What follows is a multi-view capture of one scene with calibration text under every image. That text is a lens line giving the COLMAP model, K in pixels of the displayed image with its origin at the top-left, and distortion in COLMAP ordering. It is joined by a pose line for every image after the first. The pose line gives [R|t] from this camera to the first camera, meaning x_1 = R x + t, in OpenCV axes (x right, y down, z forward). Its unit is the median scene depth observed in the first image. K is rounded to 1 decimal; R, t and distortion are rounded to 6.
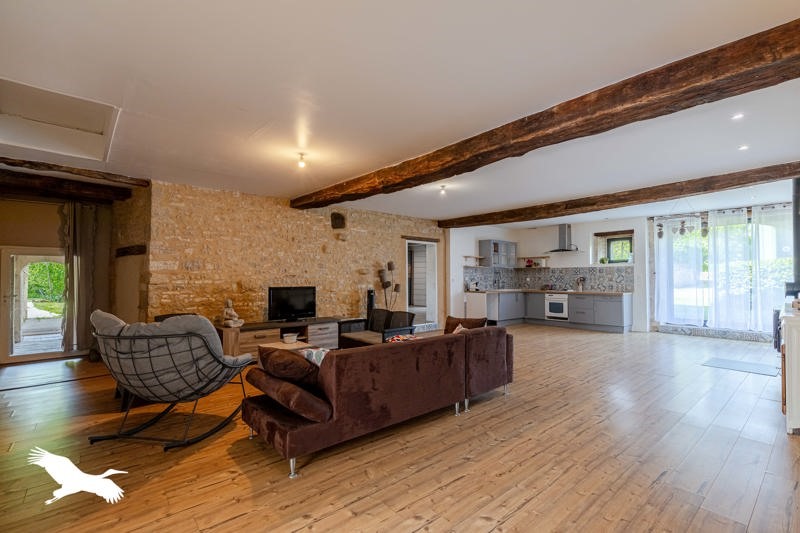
lens RADIAL K [[367.4, 0, 399.5], [0, 367.4, 269.5], [0, 0, 1]] dist [0.024975, 0.000152]
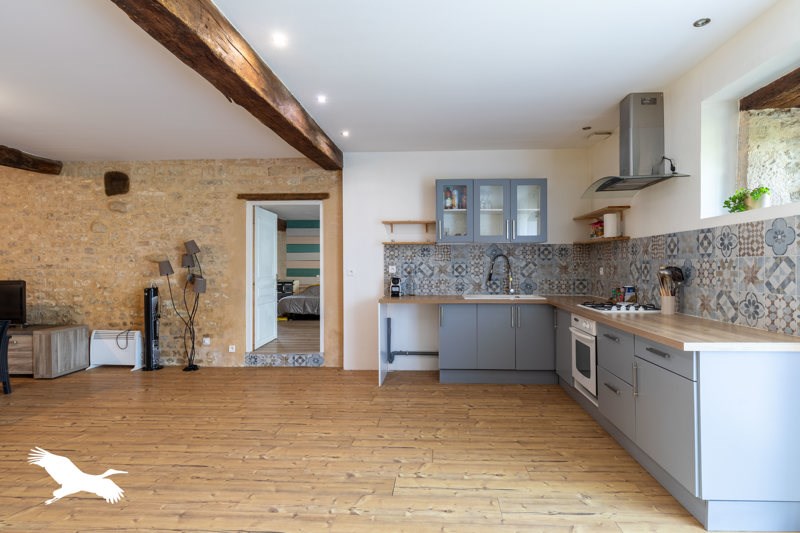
lens RADIAL K [[409.8, 0, 400.0], [0, 409.8, 266.0], [0, 0, 1]] dist [-0.006088, -0.000112]
pose [[0.726369, -0.000676, -0.687304, 0.635011], [0.017842, 0.999681, 0.017873, 0.012960], [0.687073, -0.025246, 0.726150, 0.712951]]
